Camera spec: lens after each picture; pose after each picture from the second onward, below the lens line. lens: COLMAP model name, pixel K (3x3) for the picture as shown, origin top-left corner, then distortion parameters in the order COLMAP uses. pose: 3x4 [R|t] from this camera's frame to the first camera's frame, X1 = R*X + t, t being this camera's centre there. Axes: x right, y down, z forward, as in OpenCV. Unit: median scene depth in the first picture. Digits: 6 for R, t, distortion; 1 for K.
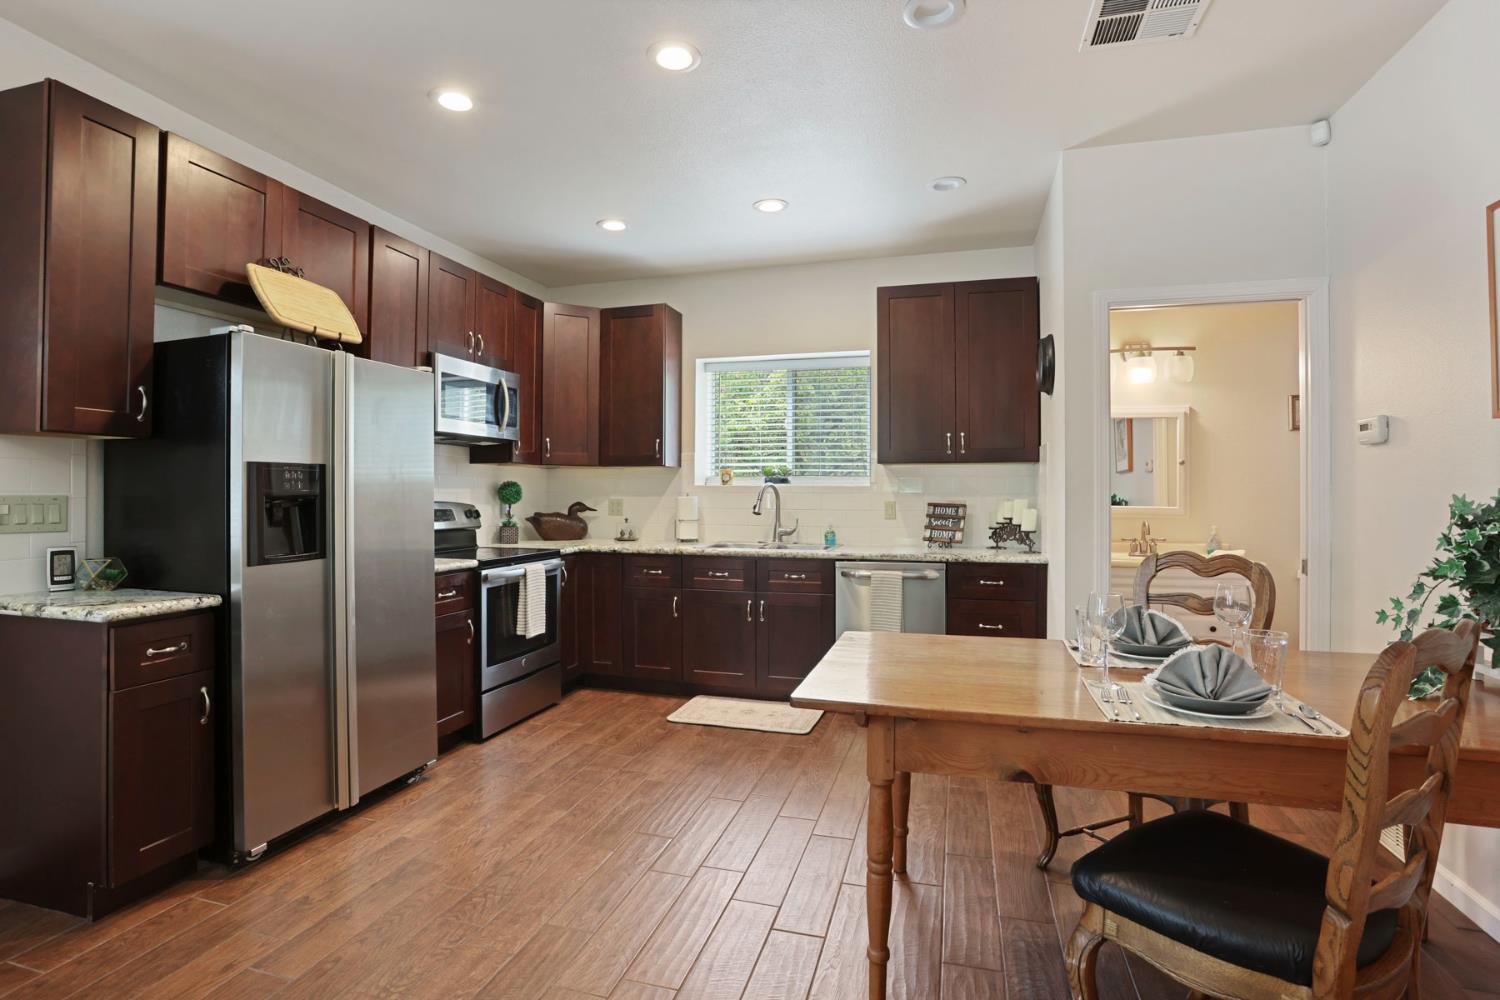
lens RADIAL K [[739.5, 0, 746.9], [0, 739.5, 484.0], [0, 0, 1]] dist [-0.042724, 0.008611]
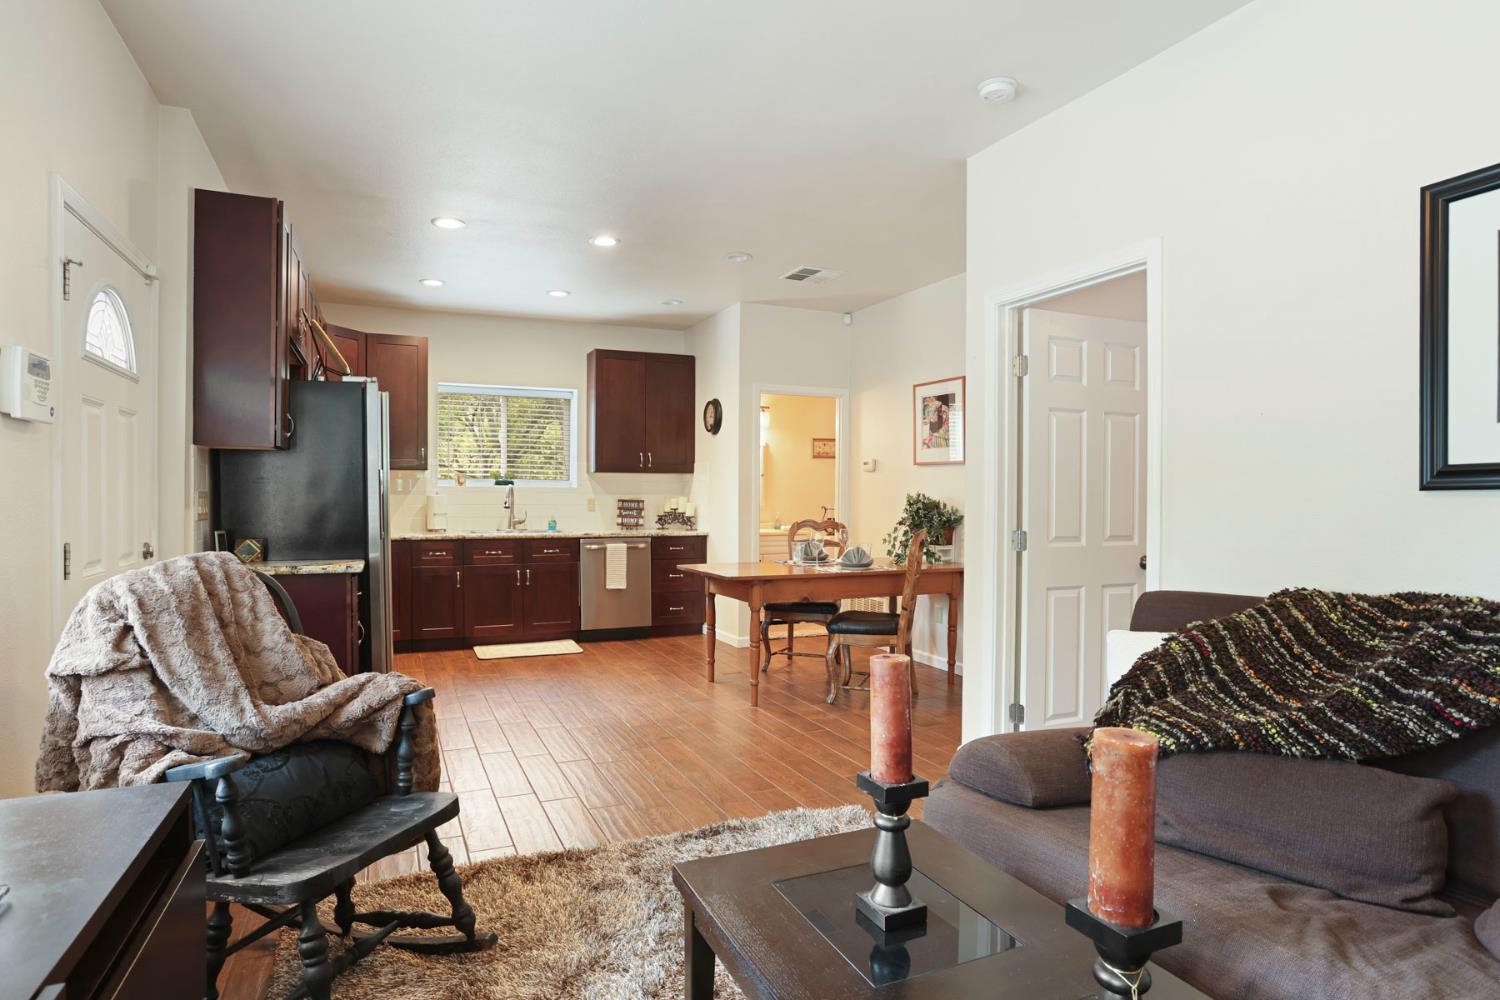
lens RADIAL K [[826.7, 0, 749.6], [0, 826.7, 501.6], [0, 0, 1]] dist [-0.030929, -0.000100]
pose [[0.762266, -0.002734, 0.647258, -0.670629], [-0.010672, 0.999802, 0.016792, -0.000289], [-0.647176, -0.019707, 0.762086, -0.450623]]
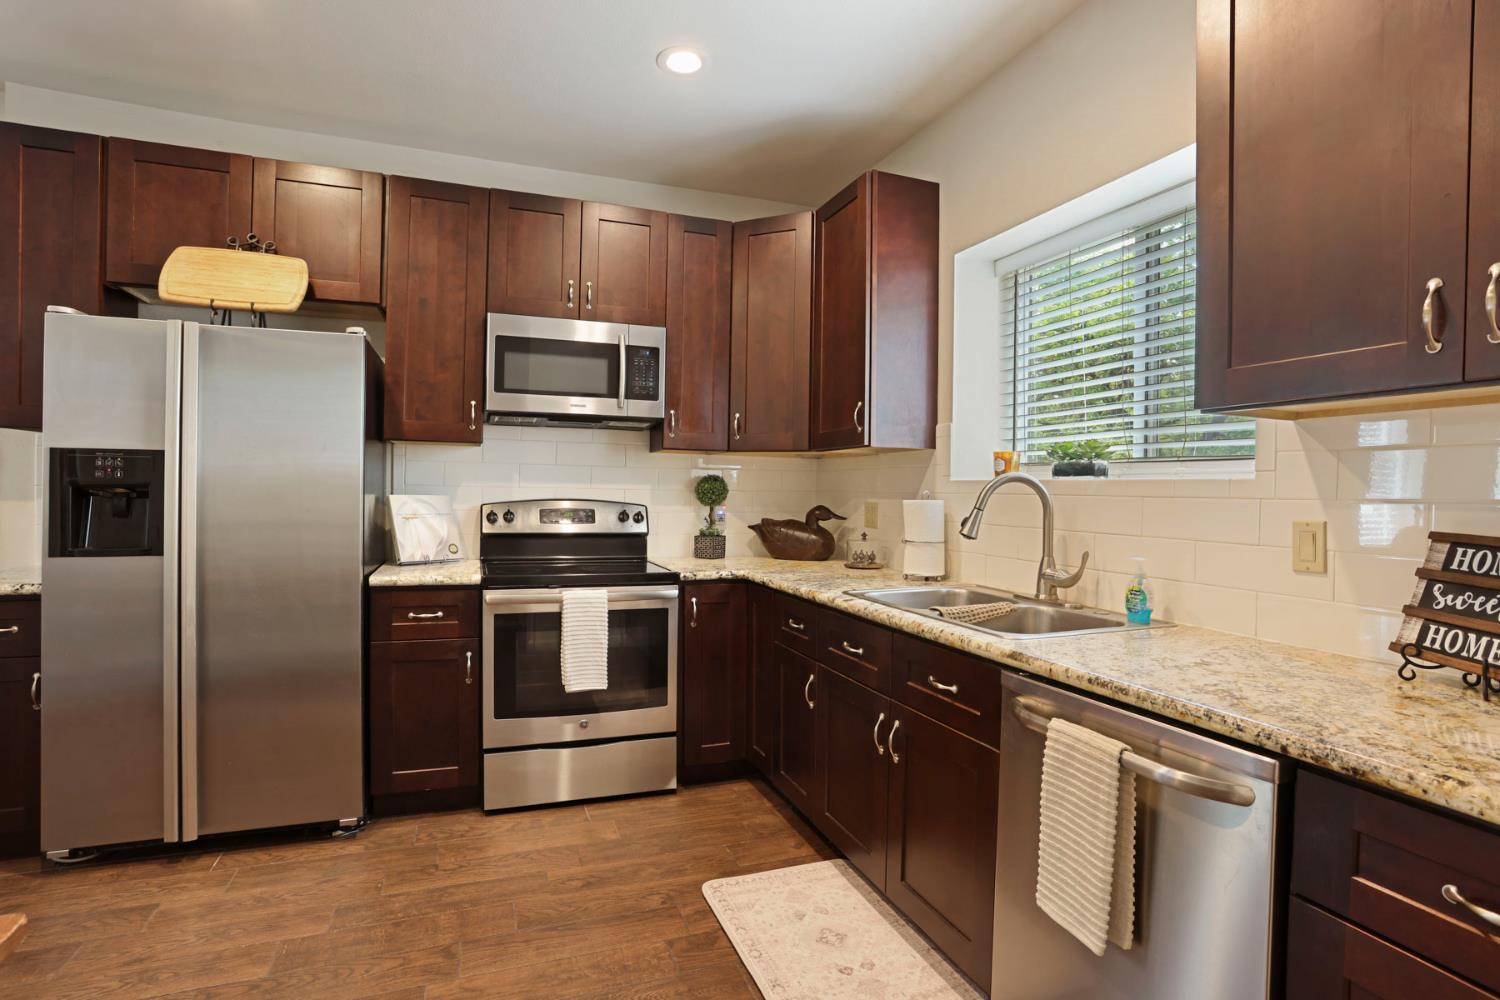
lens RADIAL K [[739.5, 0, 747.9], [0, 739.5, 499.6], [0, 0, 1]] dist [-0.042724, 0.008611]
pose [[0.597268, 0.016125, -0.801879, 0.344453], [-0.004377, 0.999849, 0.016846, 0.009313], [0.802029, -0.006552, 0.597249, 0.651263]]
